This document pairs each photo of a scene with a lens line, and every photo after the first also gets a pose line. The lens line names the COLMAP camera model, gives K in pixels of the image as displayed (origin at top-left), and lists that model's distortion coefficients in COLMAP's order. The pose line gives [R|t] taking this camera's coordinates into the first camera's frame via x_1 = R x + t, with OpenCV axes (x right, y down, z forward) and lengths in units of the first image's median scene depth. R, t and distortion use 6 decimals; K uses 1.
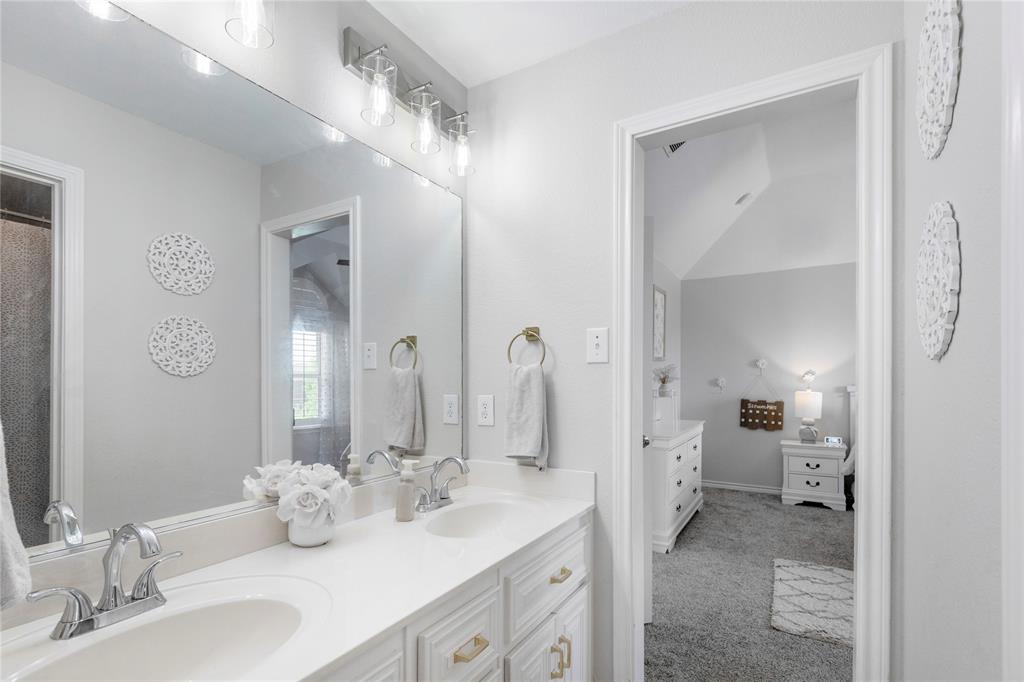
lens RADIAL K [[479.9, 0, 510.1], [0, 479.9, 384.6], [0, 0, 1]] dist [0.000882, 0.000192]
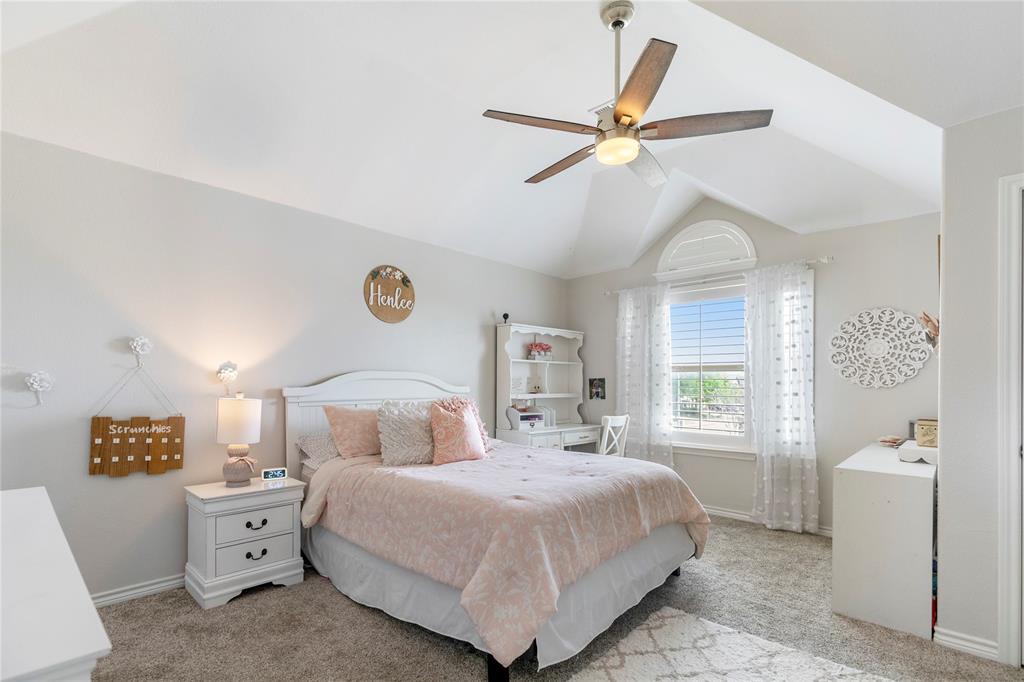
lens RADIAL K [[479.9, 0, 510.1], [0, 479.9, 384.6], [0, 0, 1]] dist [0.000882, 0.000192]
pose [[0.219875, -0.002289, 0.975525, 0.112453], [-0.001295, 0.999996, 0.002639, -0.003760], [-0.975527, -0.001844, 0.219871, 0.511398]]
